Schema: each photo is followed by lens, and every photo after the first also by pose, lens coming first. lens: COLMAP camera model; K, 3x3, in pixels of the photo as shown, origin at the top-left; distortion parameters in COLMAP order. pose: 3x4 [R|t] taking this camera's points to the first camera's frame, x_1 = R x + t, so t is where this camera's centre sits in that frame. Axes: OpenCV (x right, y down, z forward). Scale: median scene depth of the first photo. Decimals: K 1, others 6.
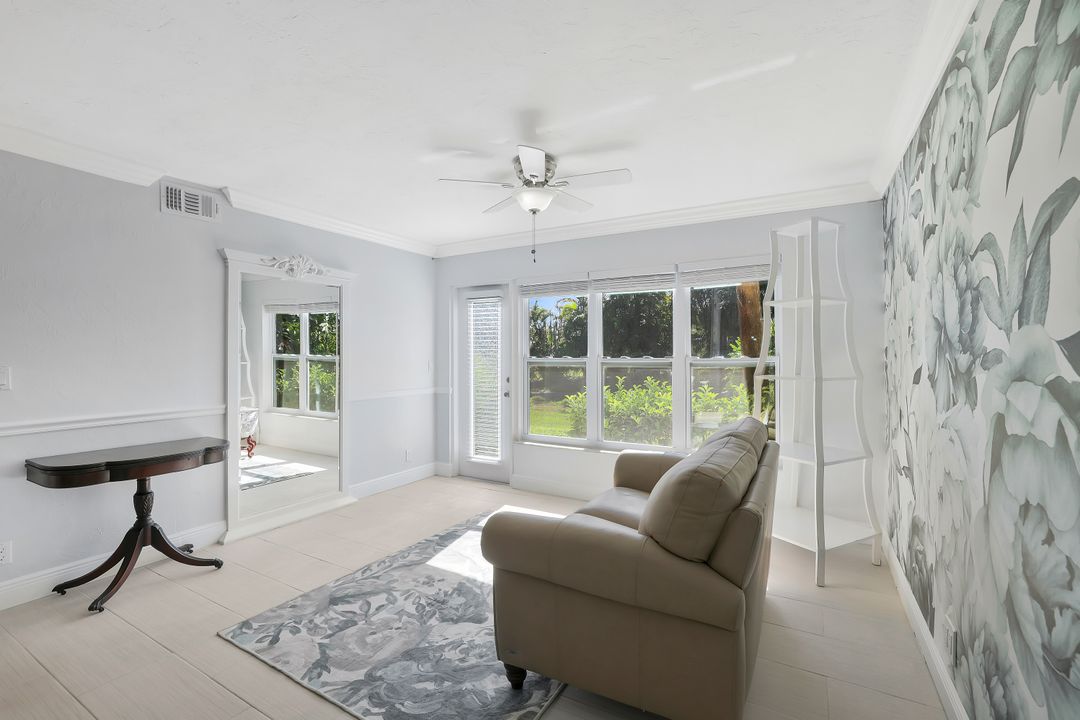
lens RADIAL K [[475.6, 0, 545.0], [0, 475.6, 354.8], [0, 0, 1]] dist [-0.021086, 0.004206]
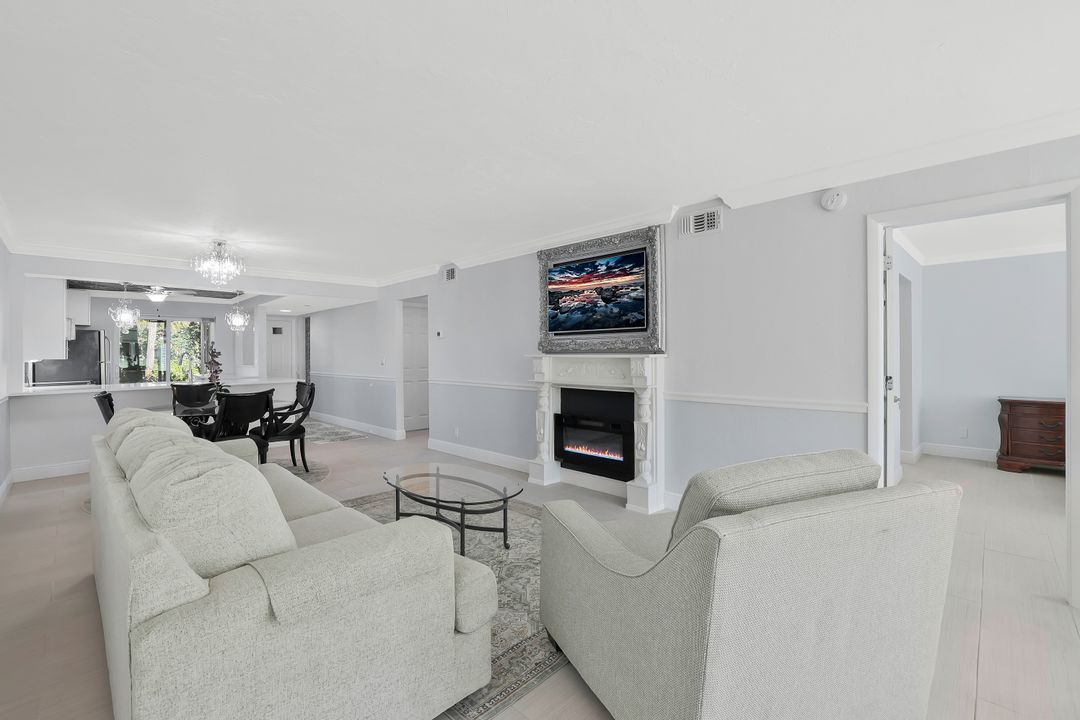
lens RADIAL K [[475.6, 0, 531.8], [0, 475.6, 360.8], [0, 0, 1]] dist [-0.021086, 0.004206]
pose [[-0.260083, 0.003409, -0.965580, 1.637800], [0.005183, 0.999984, 0.002135, 0.064790], [0.965572, -0.004449, -0.260097, 2.915725]]
